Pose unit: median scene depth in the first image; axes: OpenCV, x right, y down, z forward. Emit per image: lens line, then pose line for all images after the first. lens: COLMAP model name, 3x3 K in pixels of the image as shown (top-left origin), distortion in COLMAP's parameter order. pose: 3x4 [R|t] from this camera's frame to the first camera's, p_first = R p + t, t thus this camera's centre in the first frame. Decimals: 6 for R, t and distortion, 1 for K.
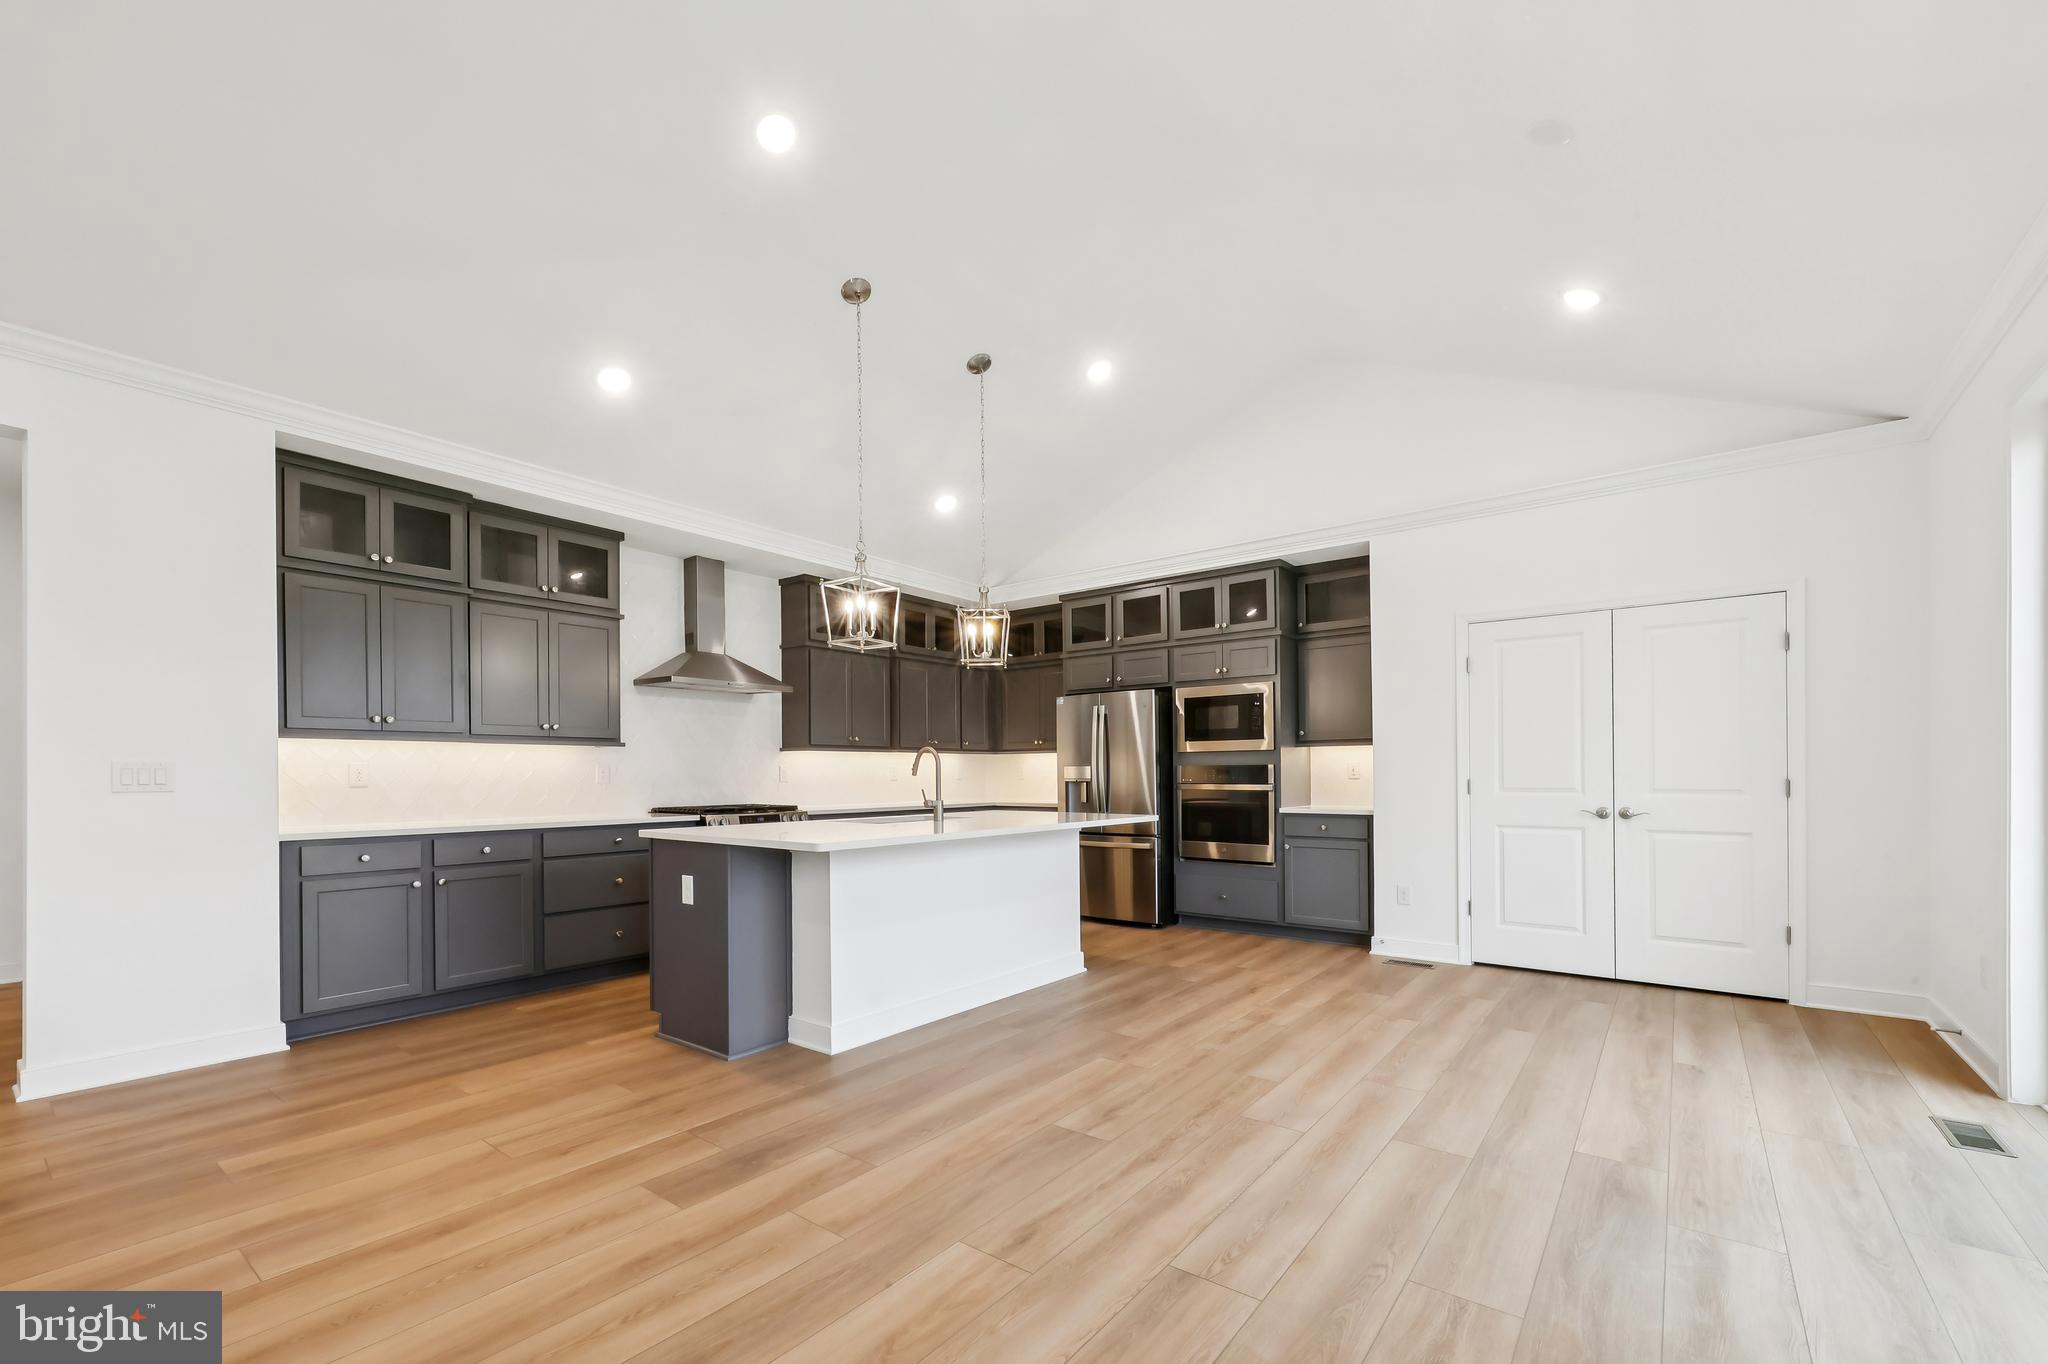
lens RADIAL K [[853.9, 0, 1027.1], [0, 853.9, 764.4], [0, 0, 1]] dist [-0.000501, -0.000062]
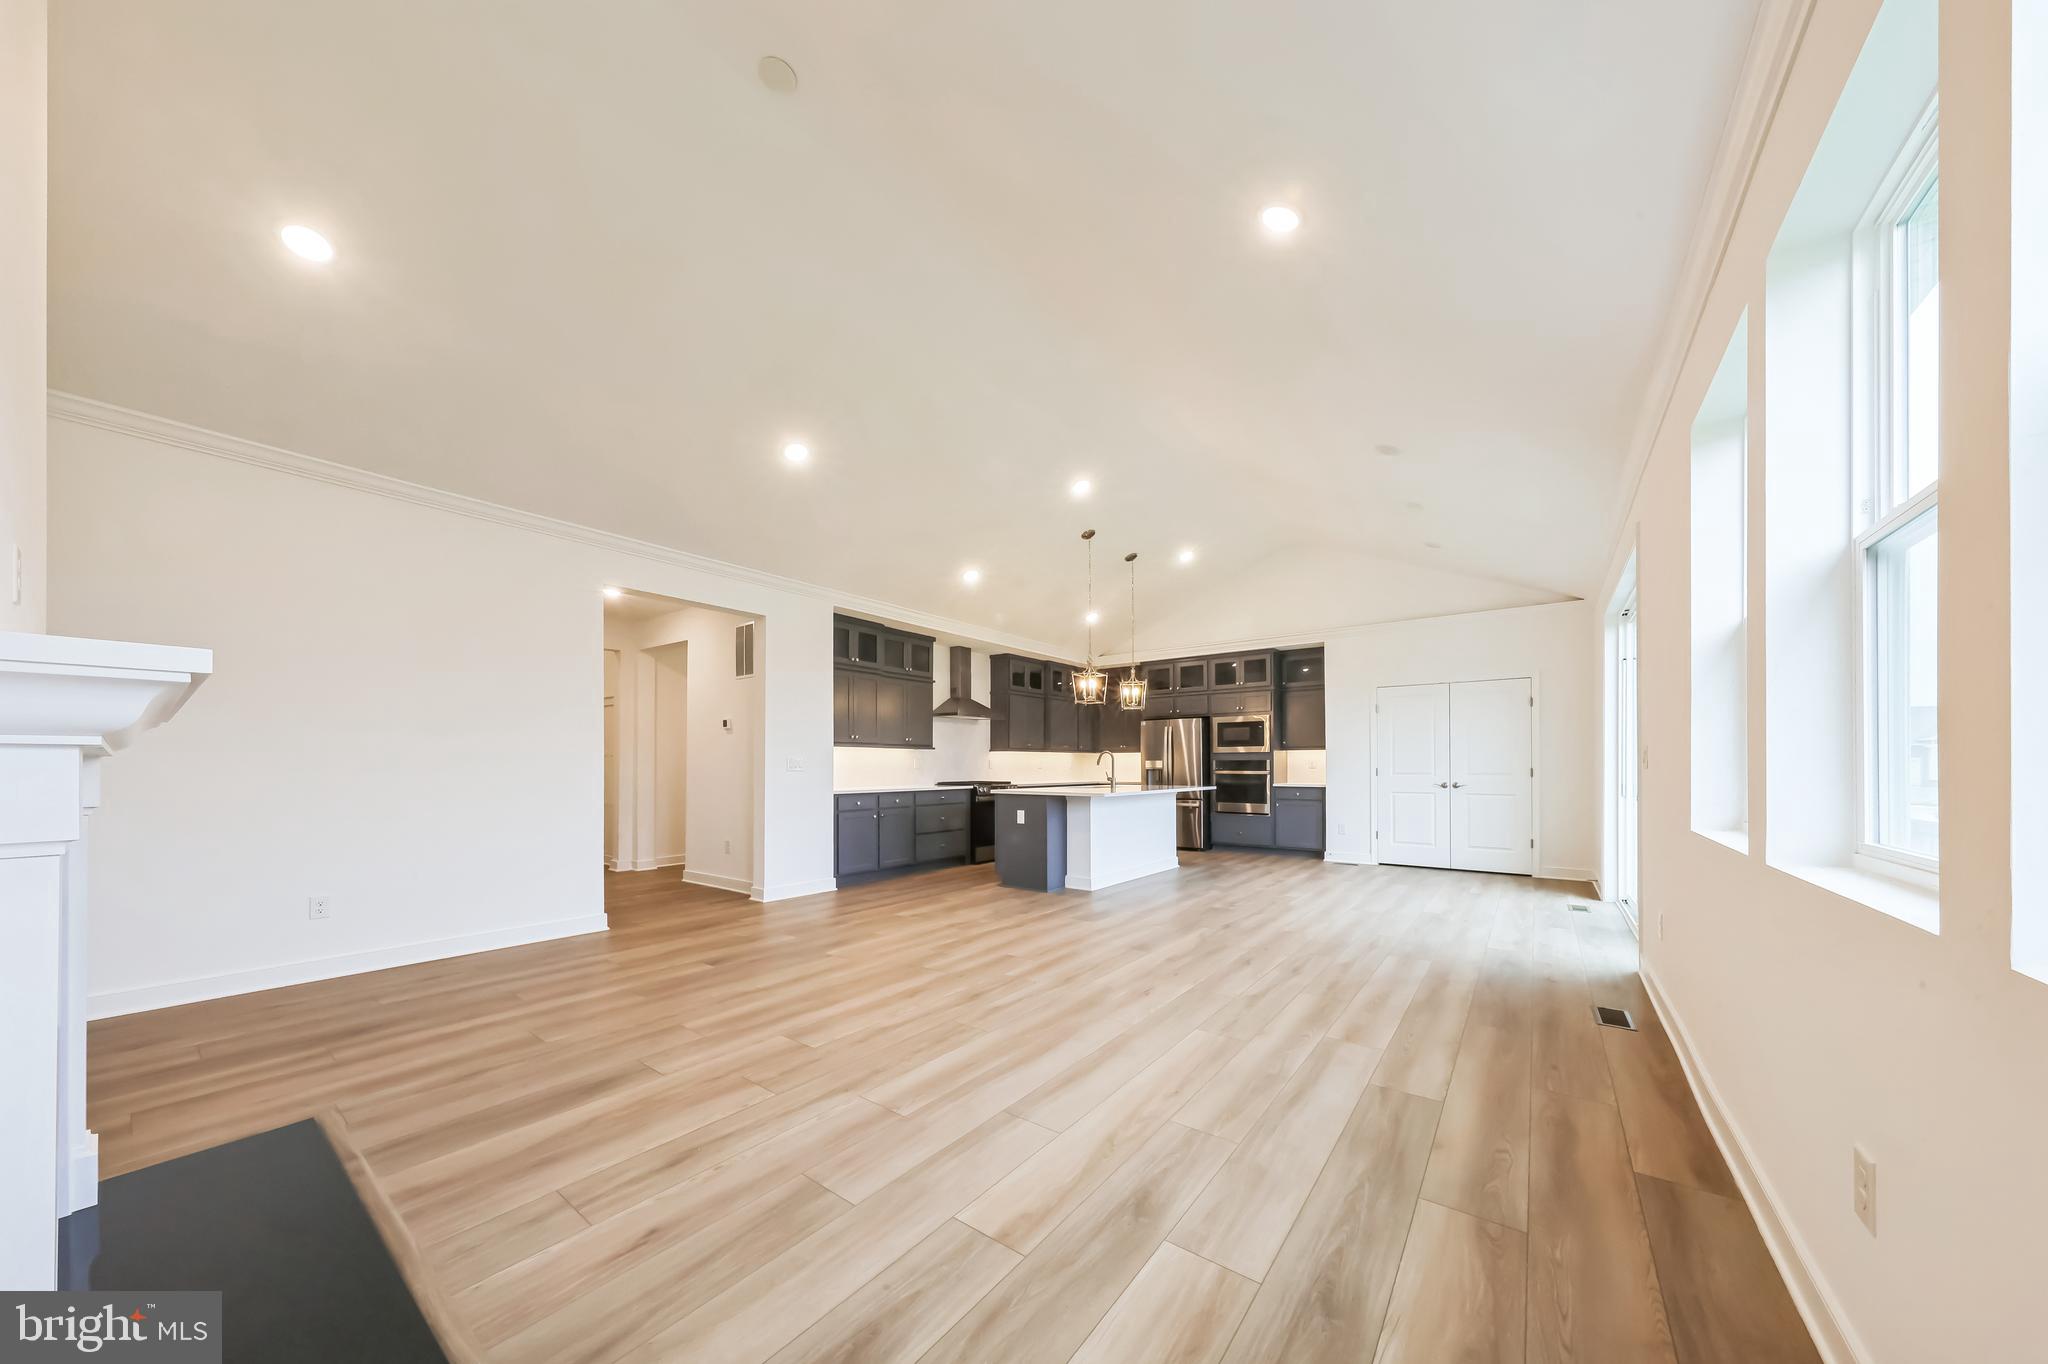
lens RADIAL K [[685.3, 0, 1014.0], [0, 685.3, 759.3], [0, 0, 1]] dist [-0.000452, -0.000078]
pose [[0.999992, 0.003235, 0.002309, -0.305880], [-0.003239, 0.999993, 0.001689, -0.002177], [-0.002303, -0.001697, 0.999996, -0.546226]]
